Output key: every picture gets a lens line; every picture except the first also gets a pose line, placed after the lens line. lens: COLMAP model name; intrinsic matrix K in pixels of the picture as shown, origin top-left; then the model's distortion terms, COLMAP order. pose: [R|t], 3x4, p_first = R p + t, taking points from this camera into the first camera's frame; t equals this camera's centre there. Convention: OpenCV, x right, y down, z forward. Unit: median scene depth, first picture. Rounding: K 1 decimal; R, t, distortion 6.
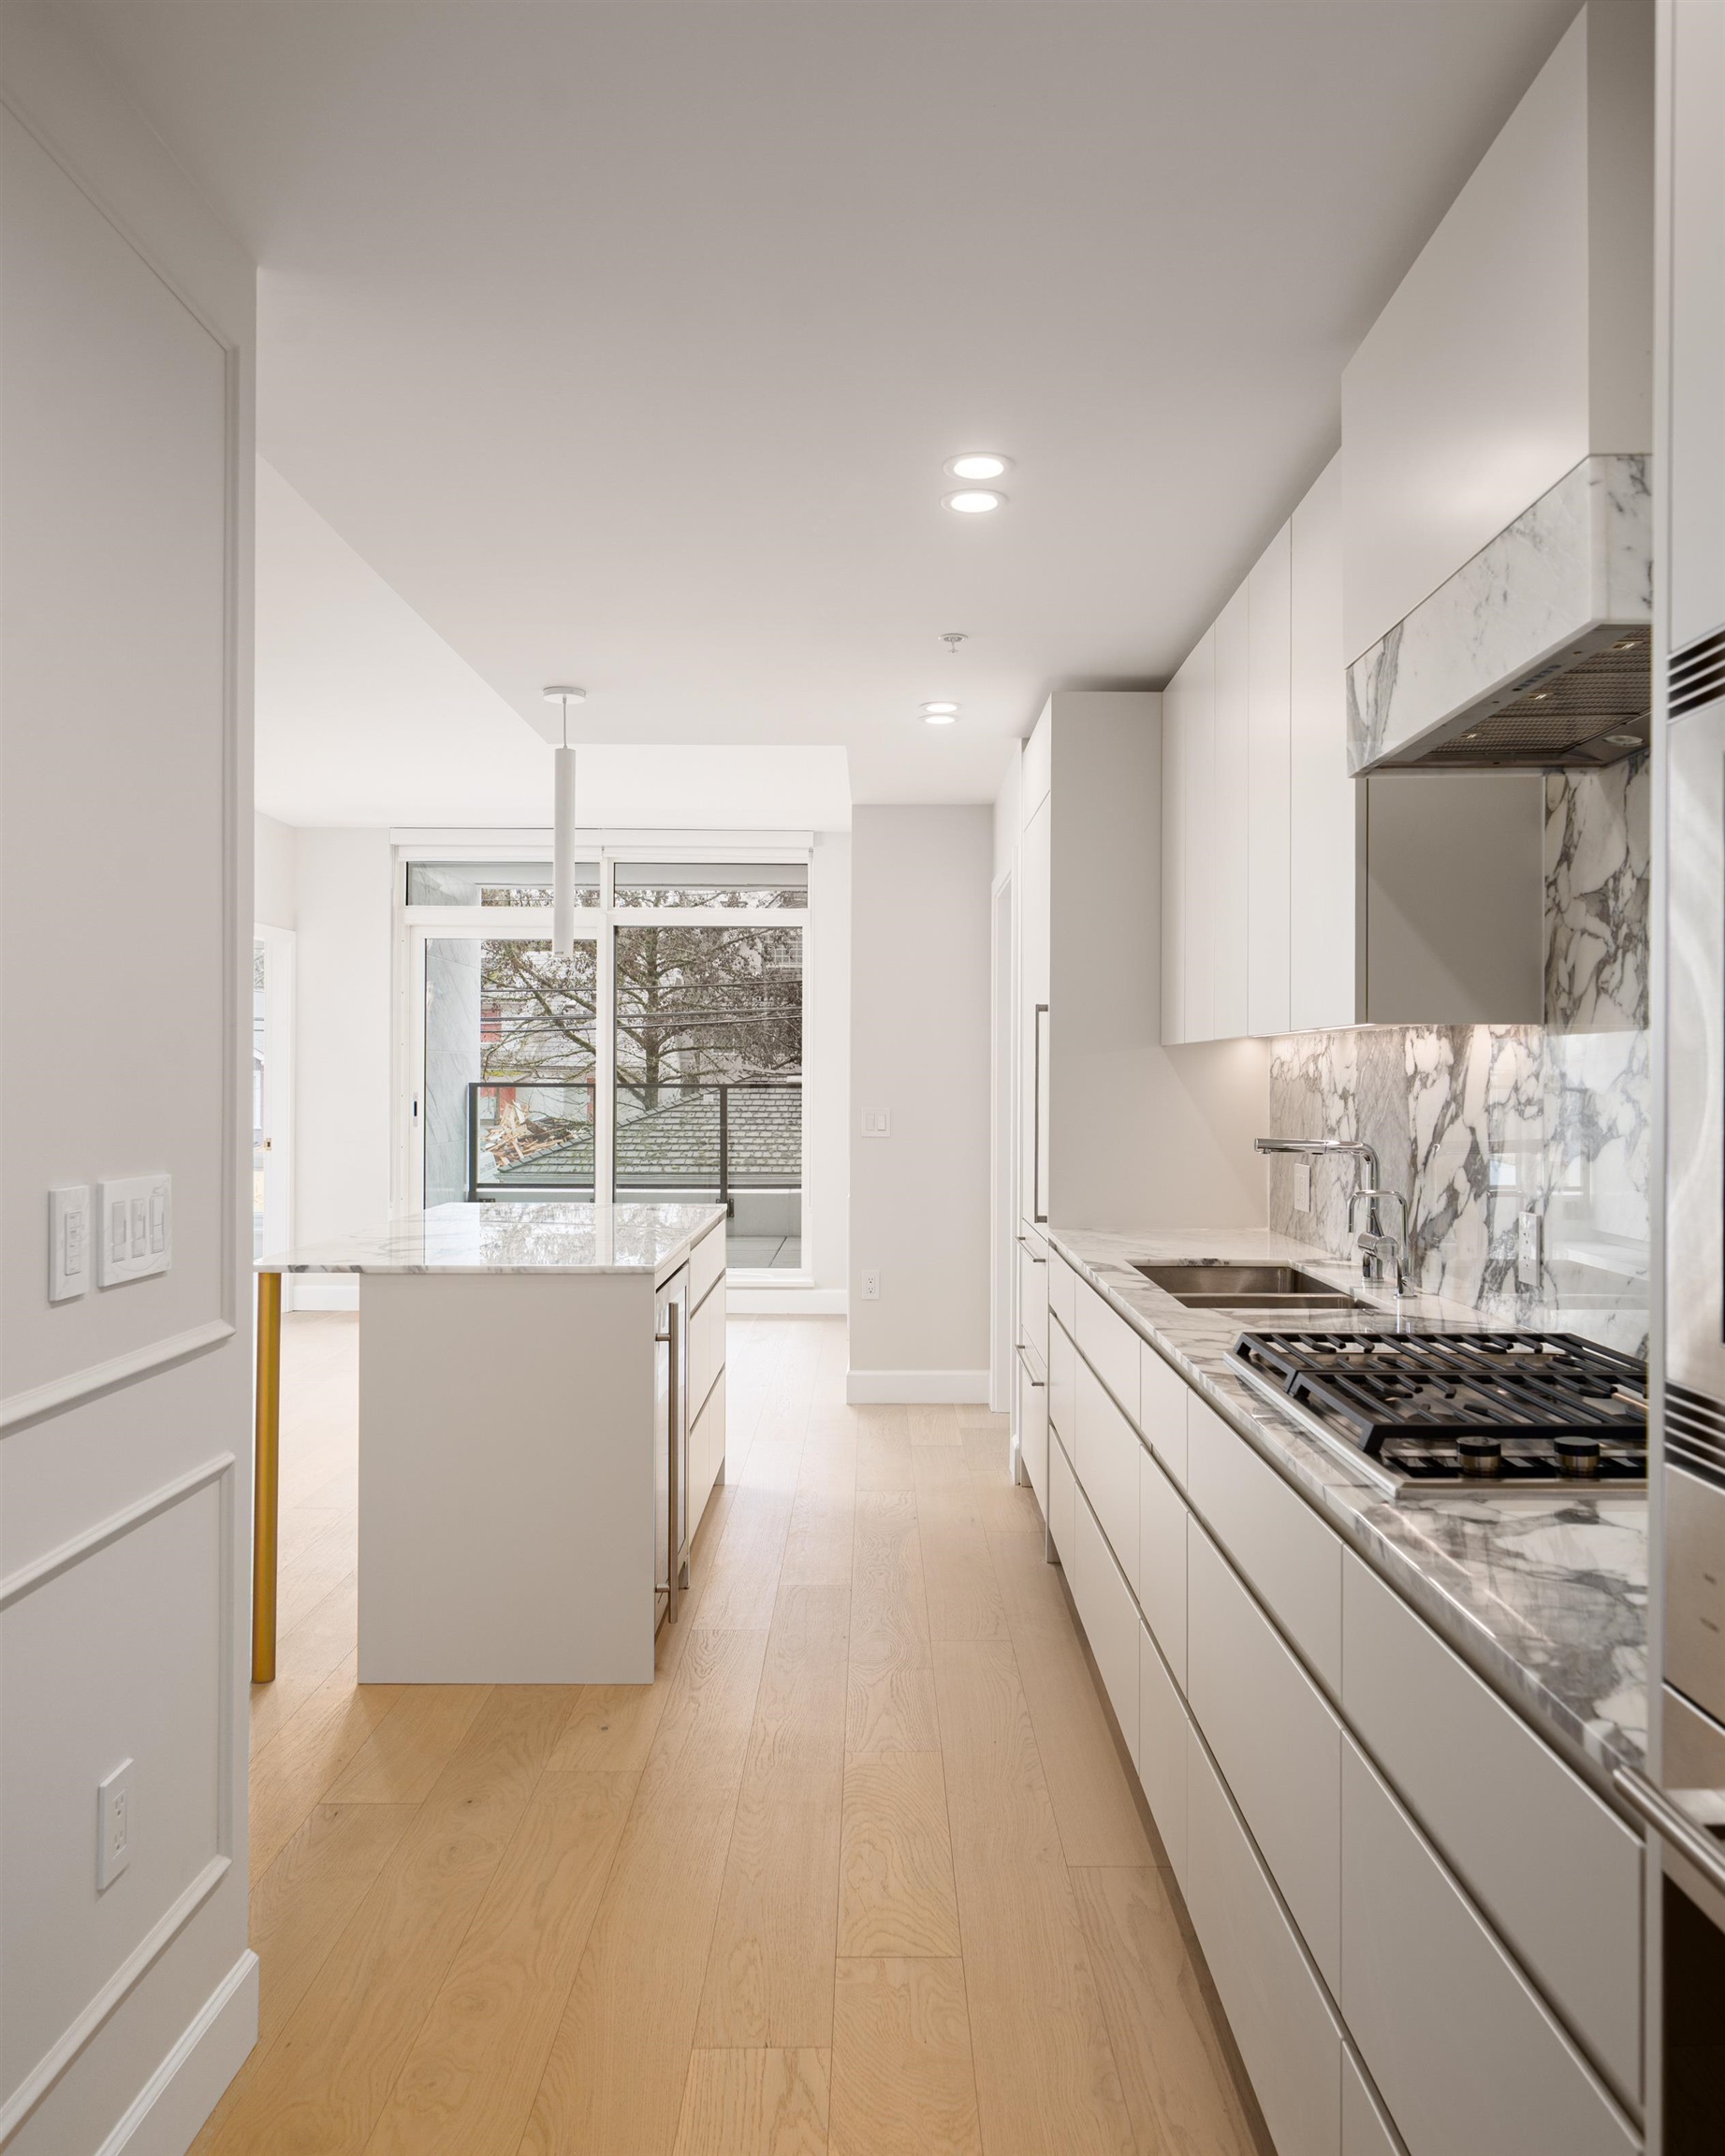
lens RADIAL K [[1492.4, 0, 869.3], [0, 1492.4, 1072.6], [0, 0, 1]] dist [-0.004028, 0.000193]
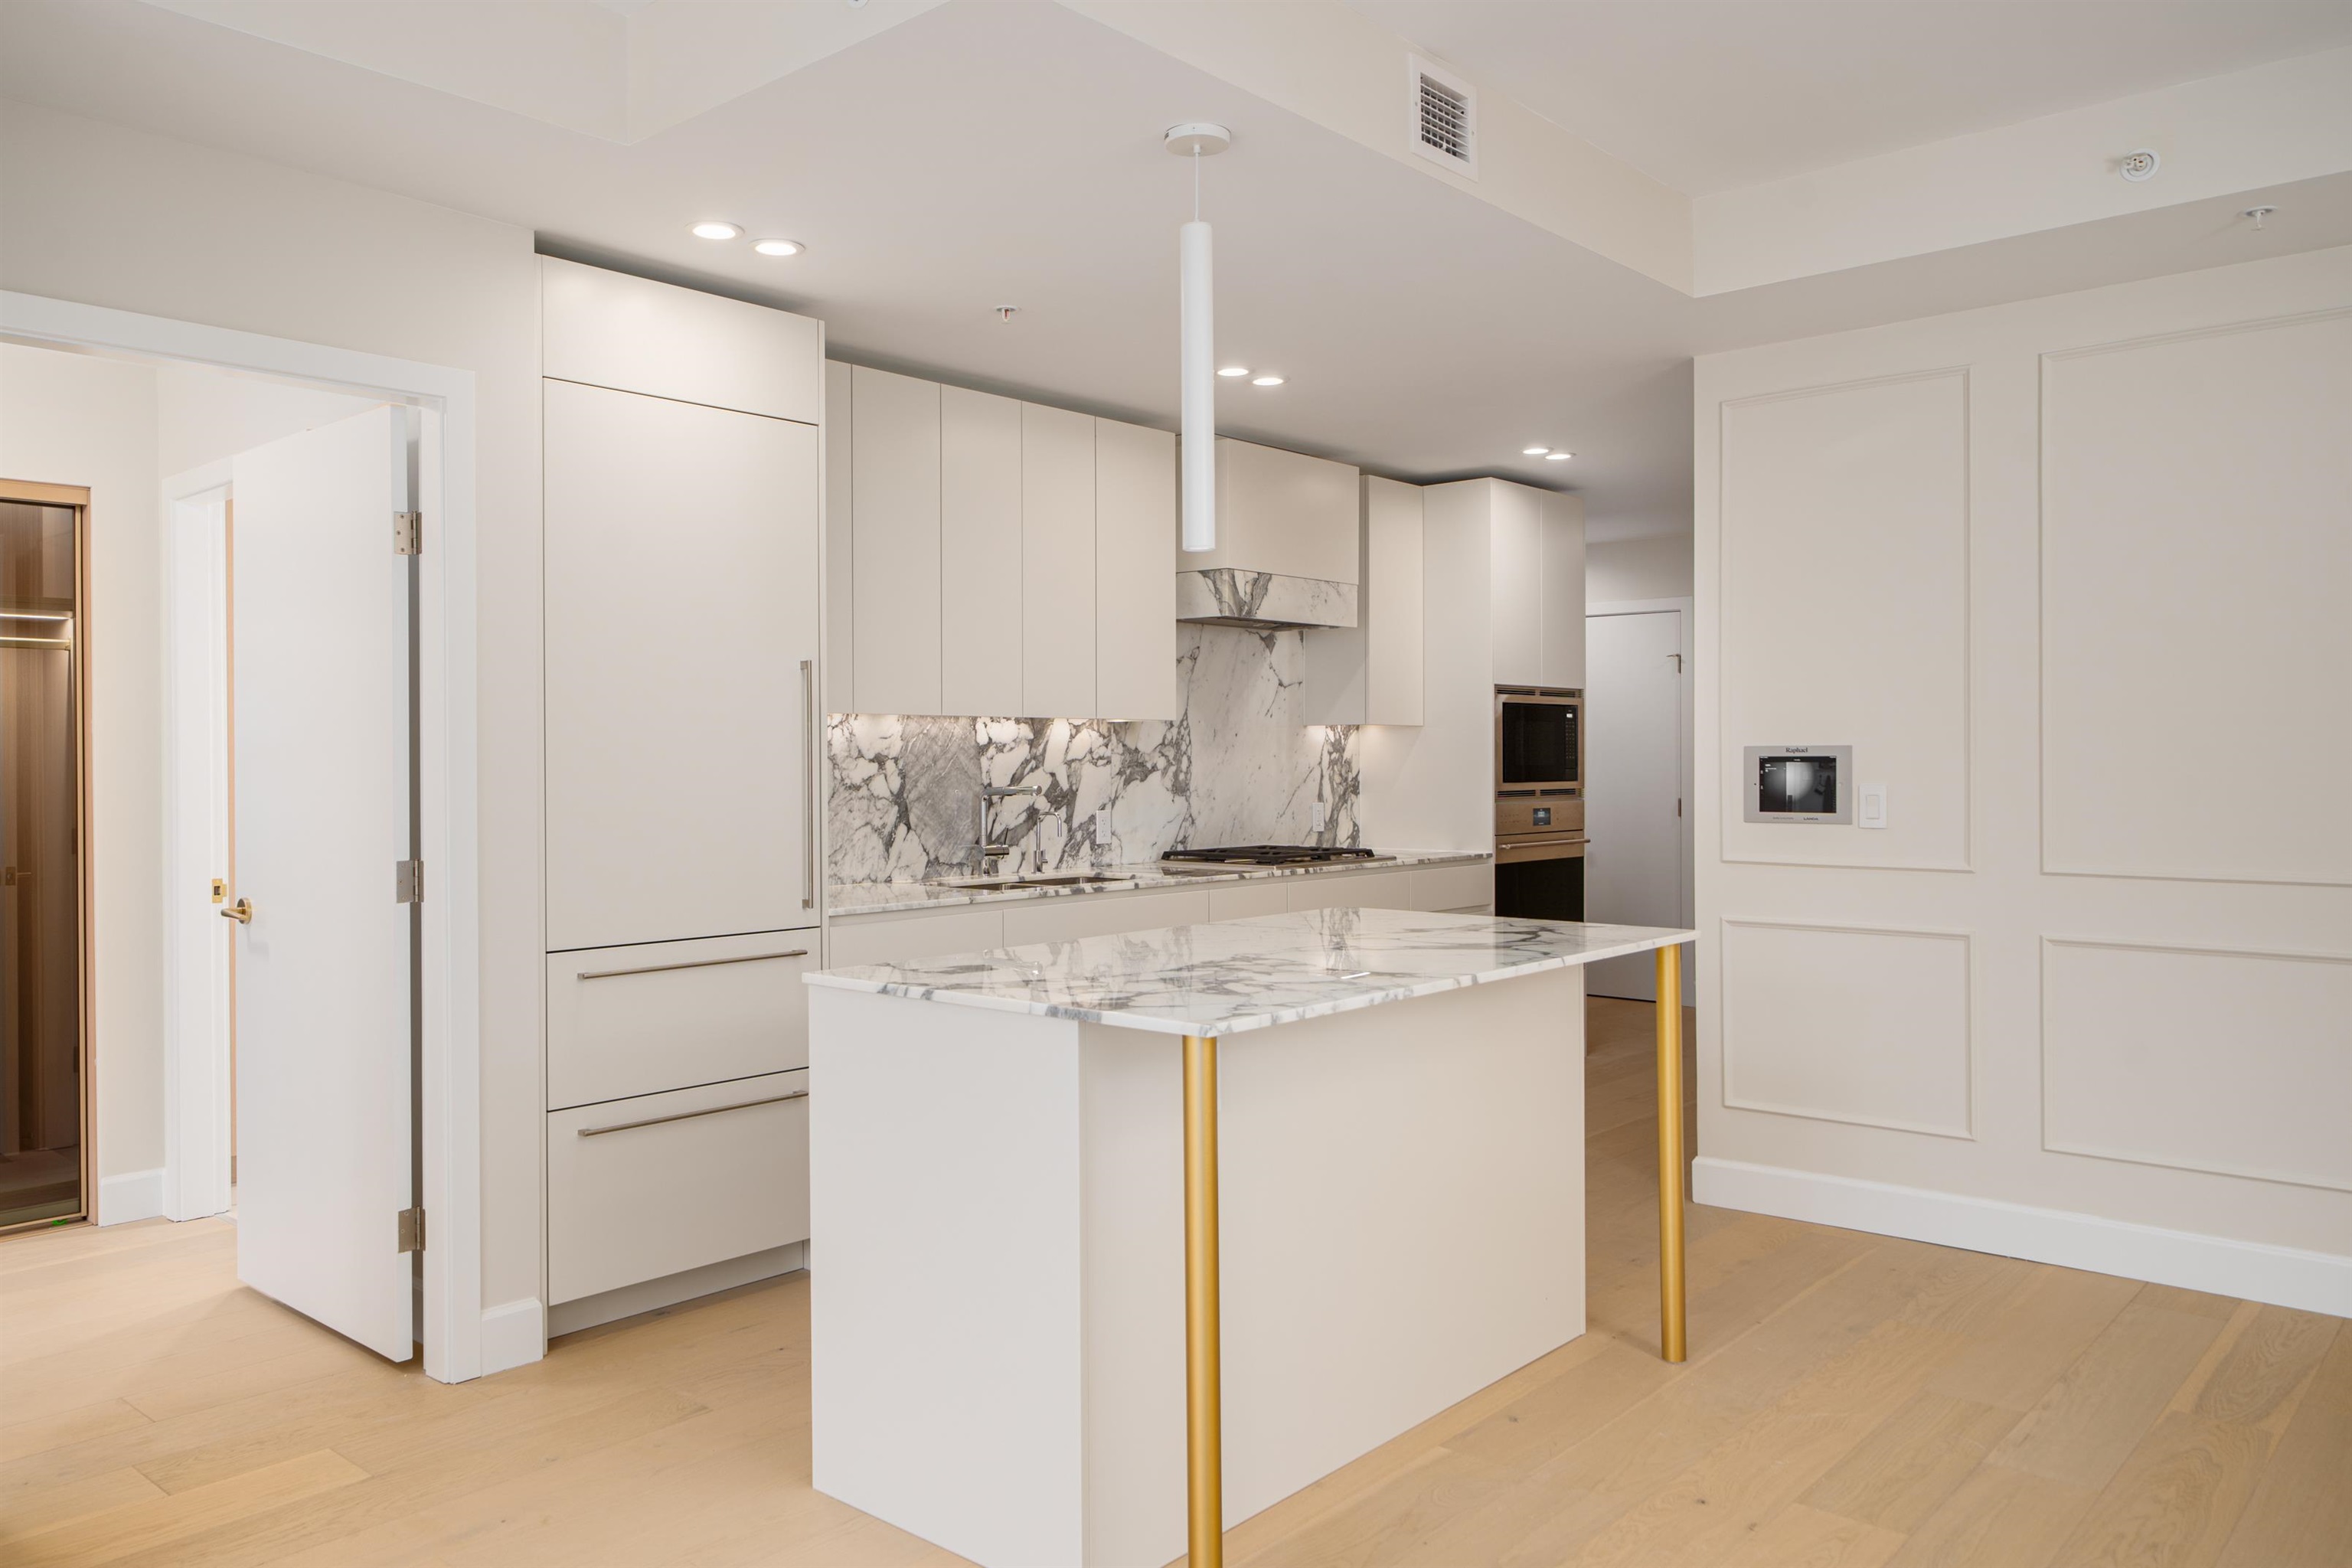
lens RADIAL K [[1699.9, 0, 1071.5], [0, 1699.9, 760.7], [0, 0, 1]] dist [-0.002827, 0.003520]
pose [[-0.729009, 0.000928, 0.684503, -0.322824], [0.002029, 0.999998, 0.000806, 0.005944], [-0.684501, 0.001976, -0.729009, 0.763753]]
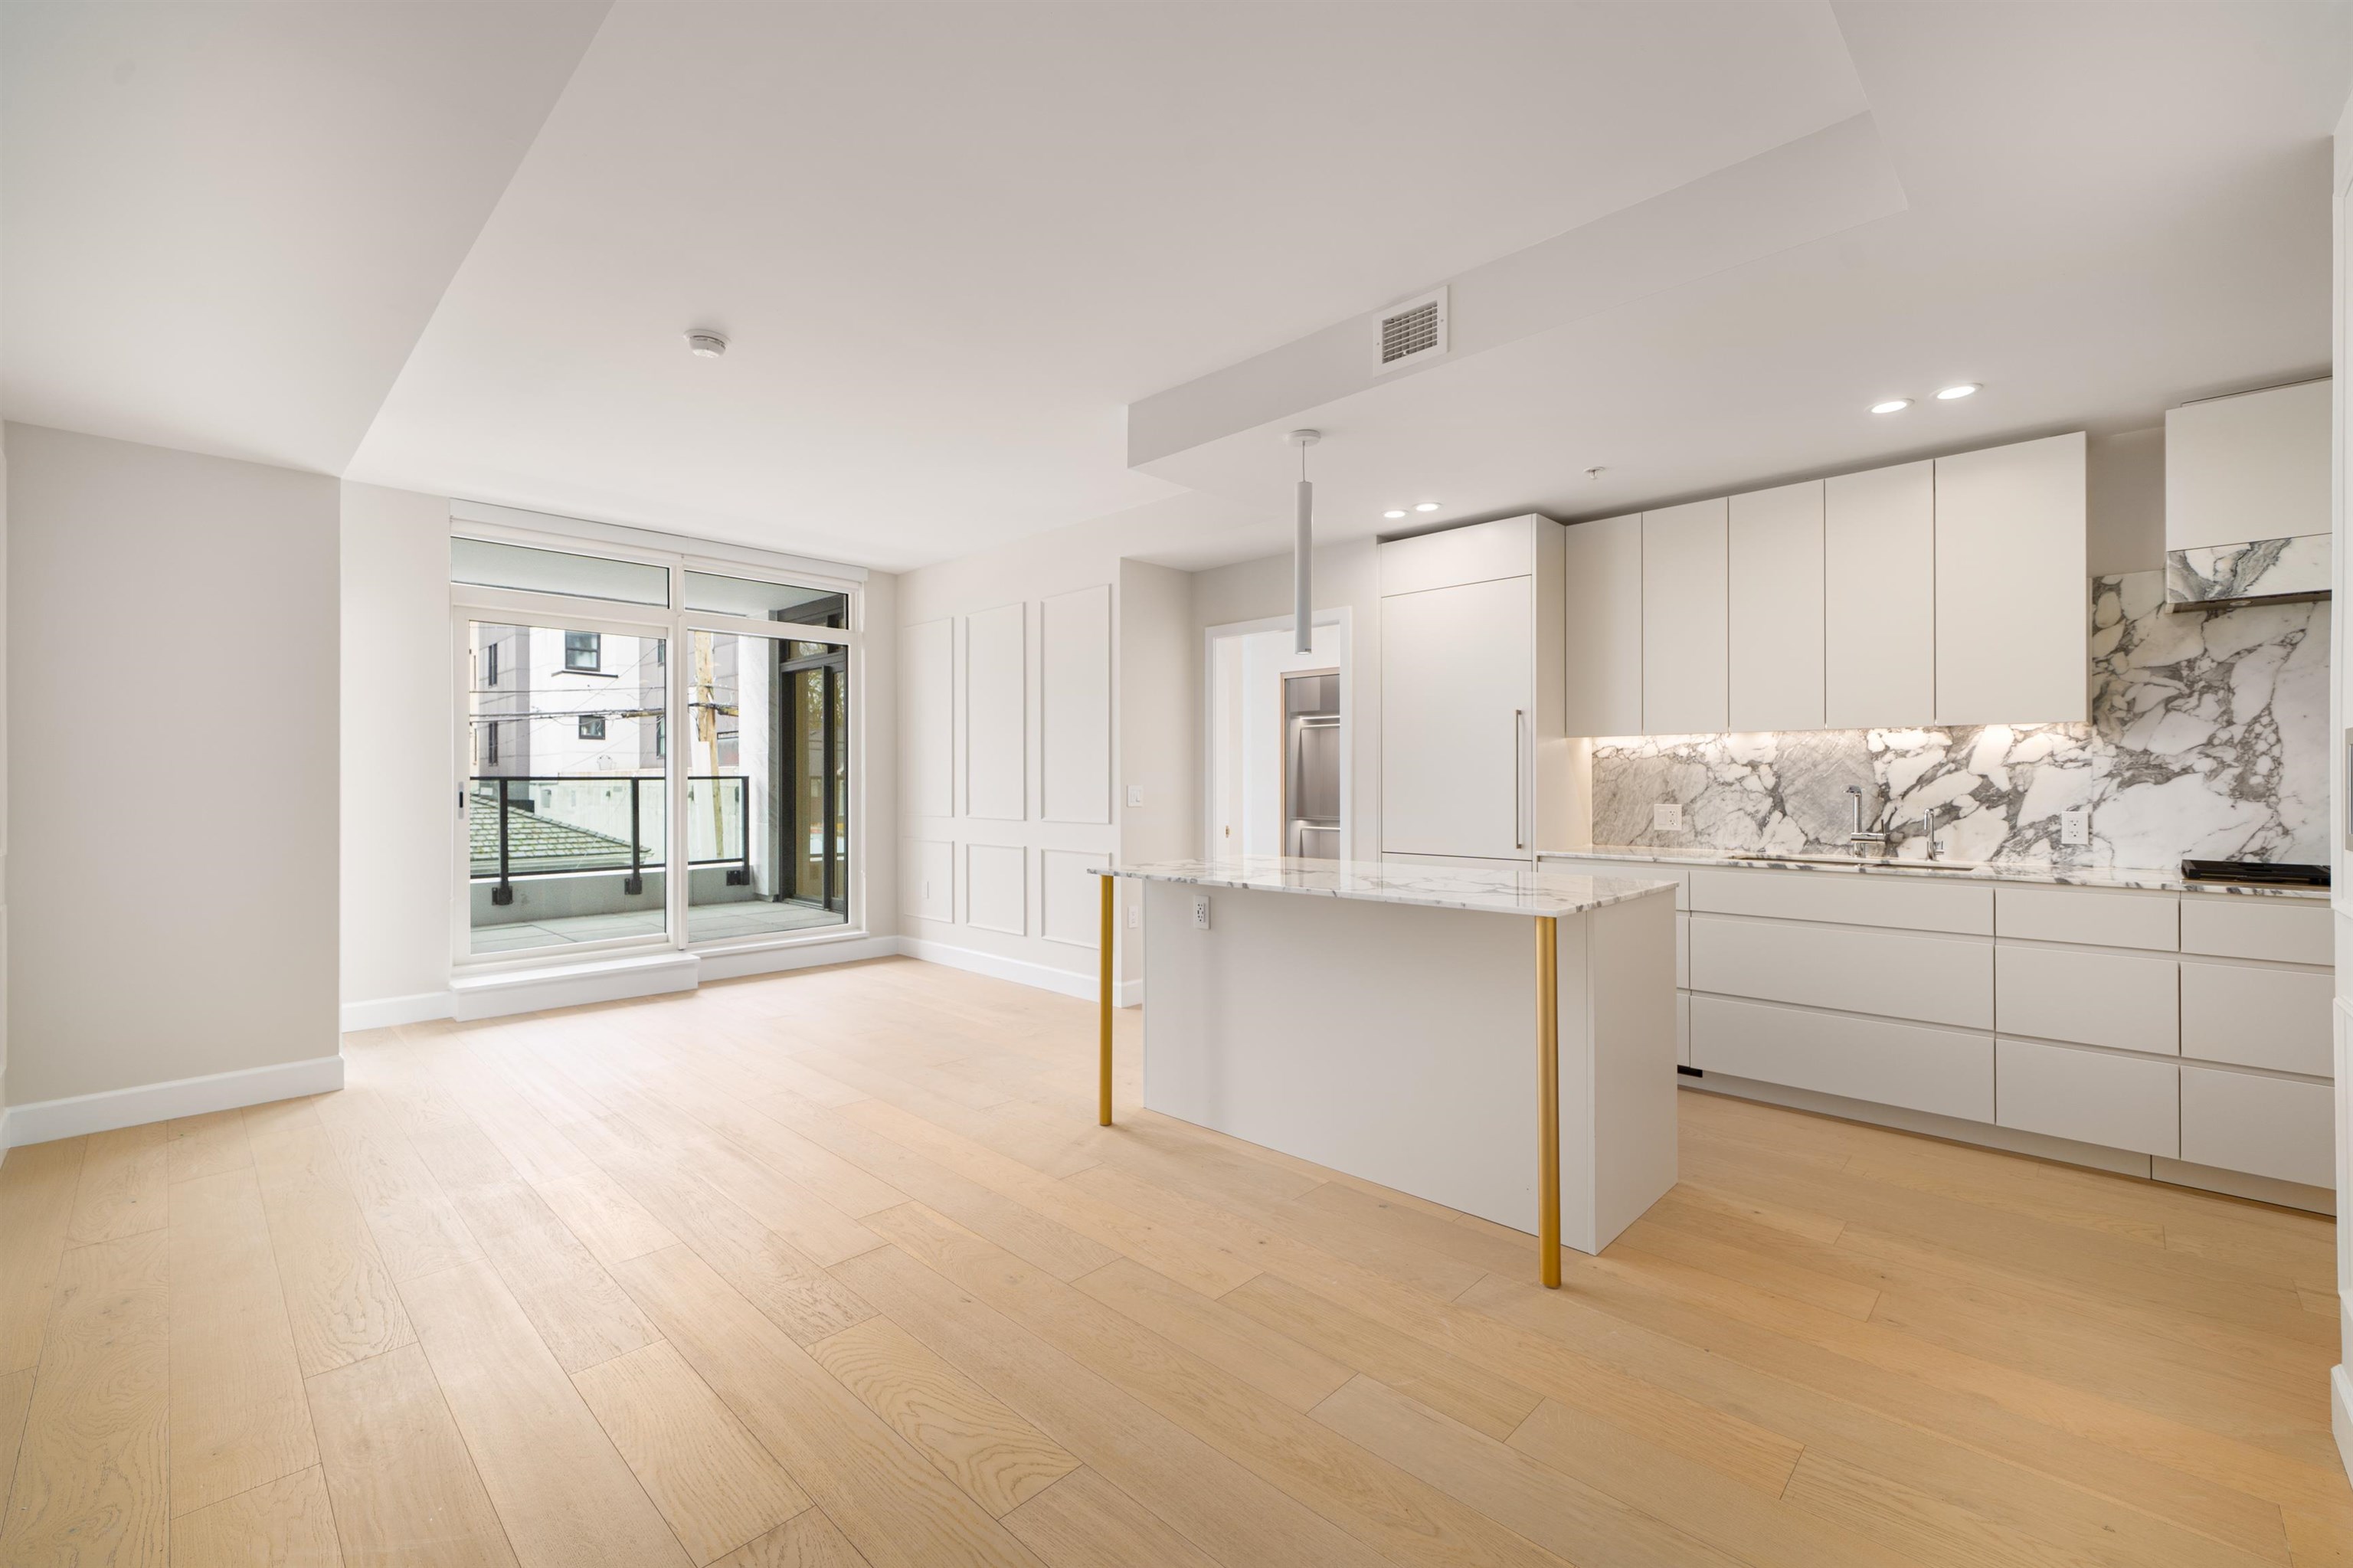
lens RADIAL K [[962.8, 0, 1143.6], [0, 962.8, 782.5], [0, 0, 1]] dist [-0.000680, -0.000621]
pose [[0.720097, -0.007084, 0.693837, -0.412869], [0.003130, 0.999971, 0.006960, 0.010358], [-0.693866, -0.002840, 0.720099, 0.254496]]
